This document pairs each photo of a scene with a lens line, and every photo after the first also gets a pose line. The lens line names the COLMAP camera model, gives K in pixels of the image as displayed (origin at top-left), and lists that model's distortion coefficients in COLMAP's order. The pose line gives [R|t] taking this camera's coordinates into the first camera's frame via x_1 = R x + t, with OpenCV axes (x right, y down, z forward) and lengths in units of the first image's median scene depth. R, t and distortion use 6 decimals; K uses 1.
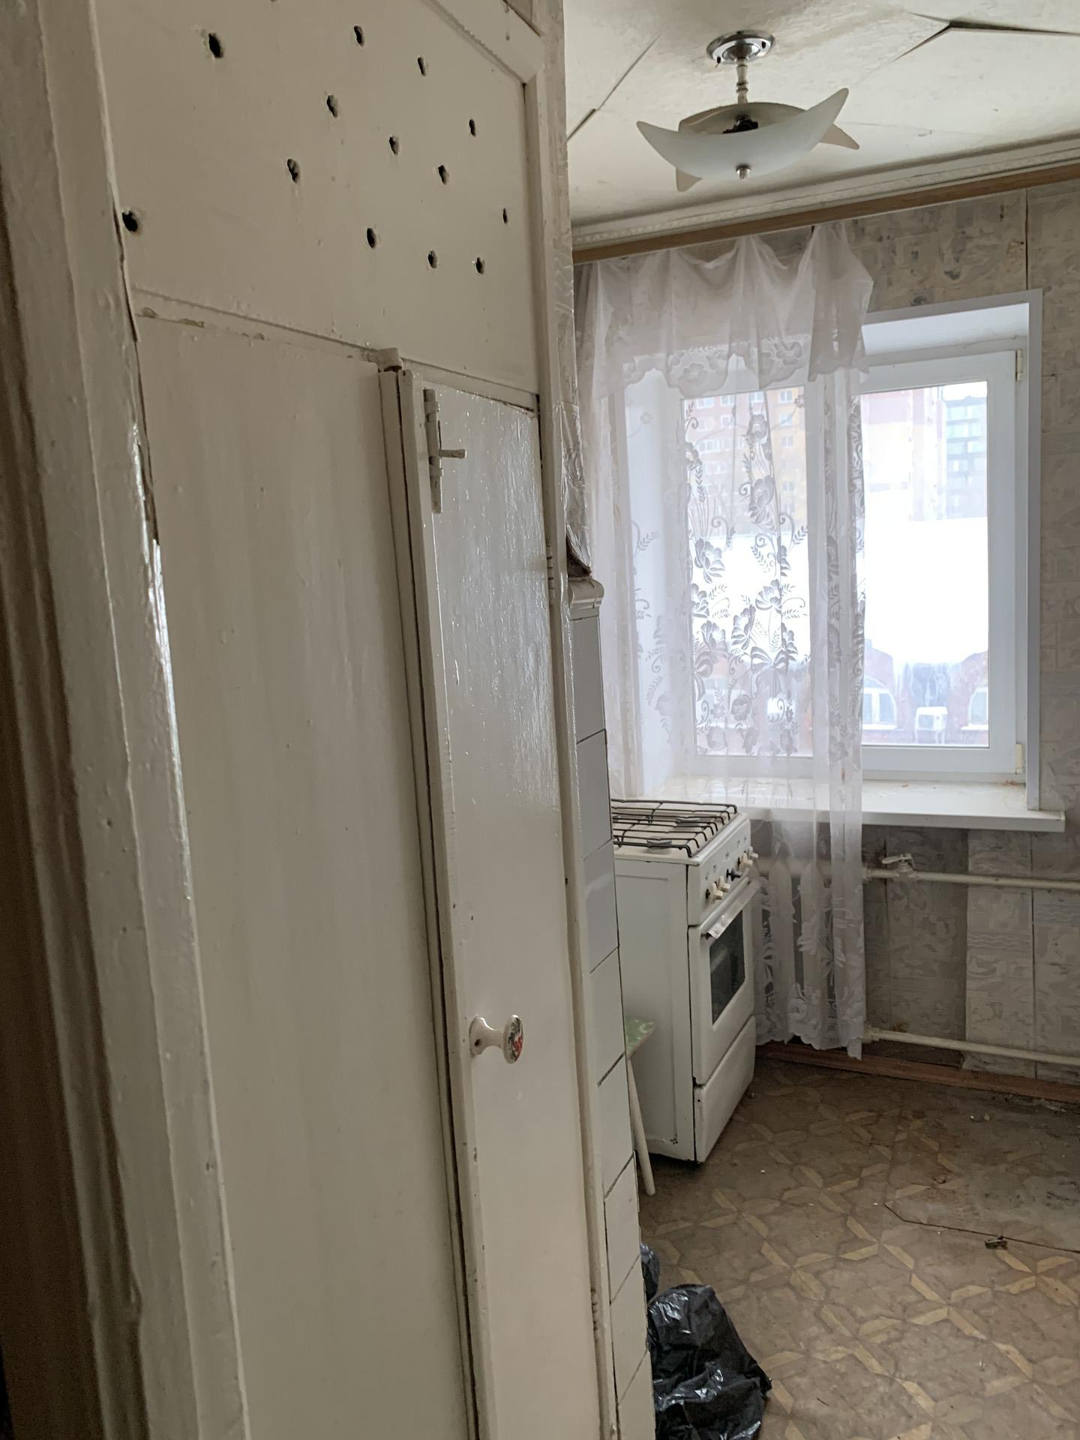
lens RADIAL K [[1091.1, 0, 538.1], [0, 1091.1, 712.5], [0, 0, 1]] dist [0.002658, -0.009144]
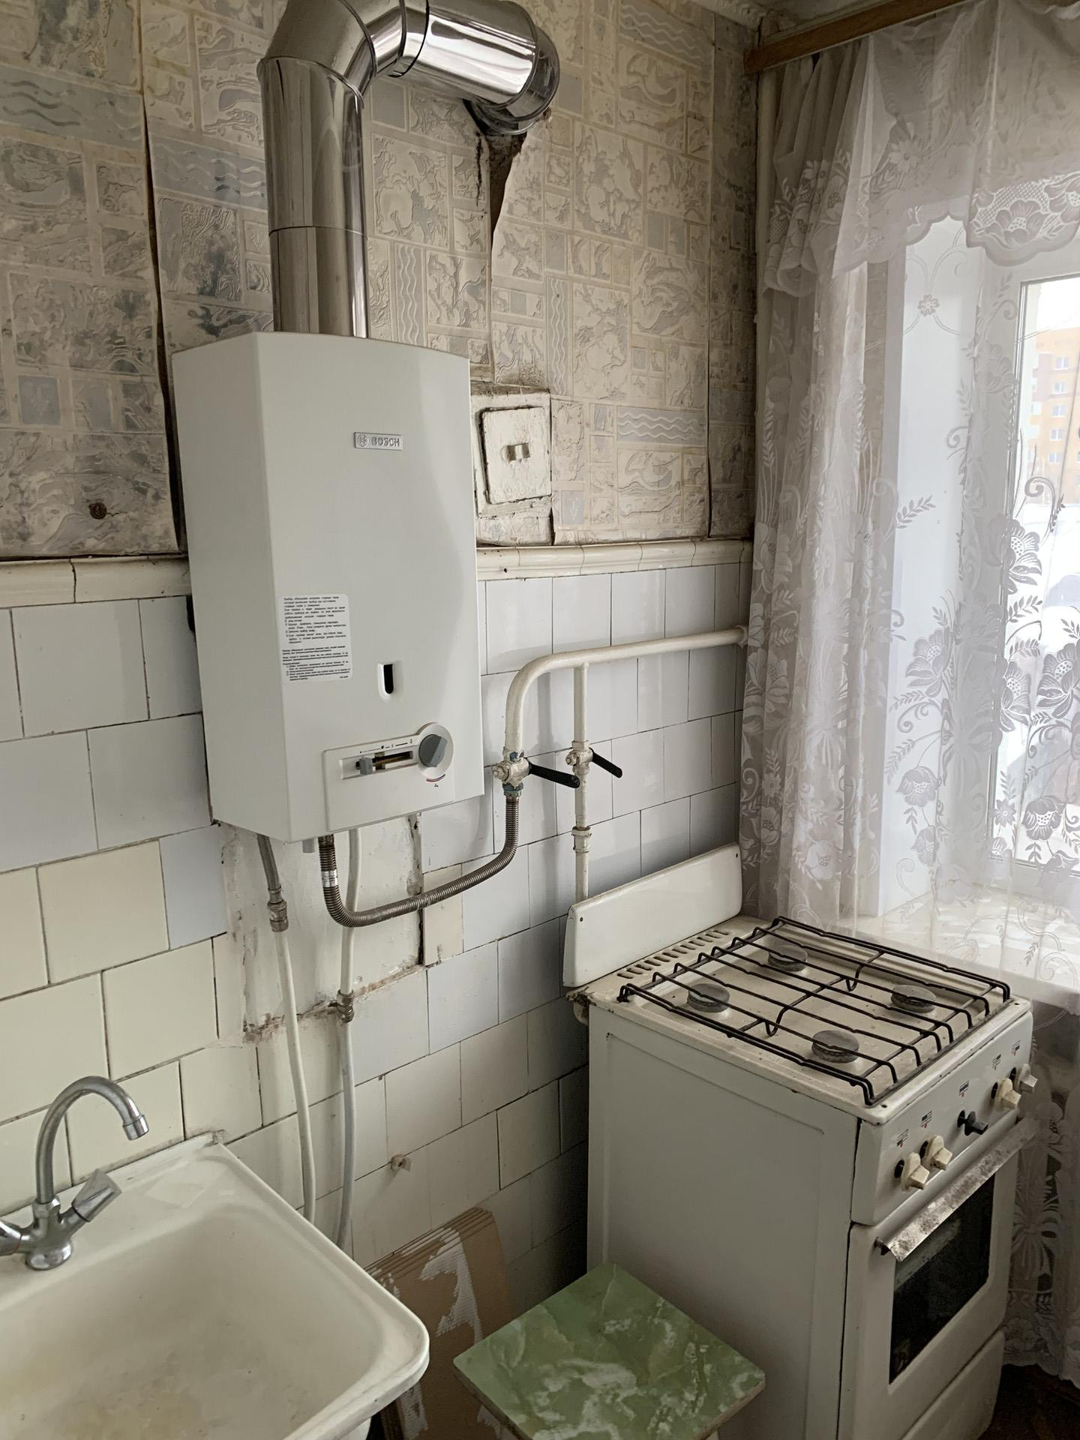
lens RADIAL K [[1091.1, 0, 538.1], [0, 1091.1, 712.5], [0, 0, 1]] dist [0.002658, -0.009144]
pose [[0.929802, 0.105672, -0.352563, 0.136874], [-0.083162, 0.993444, 0.078440, -0.081847], [0.358541, -0.043614, 0.932495, 0.375355]]
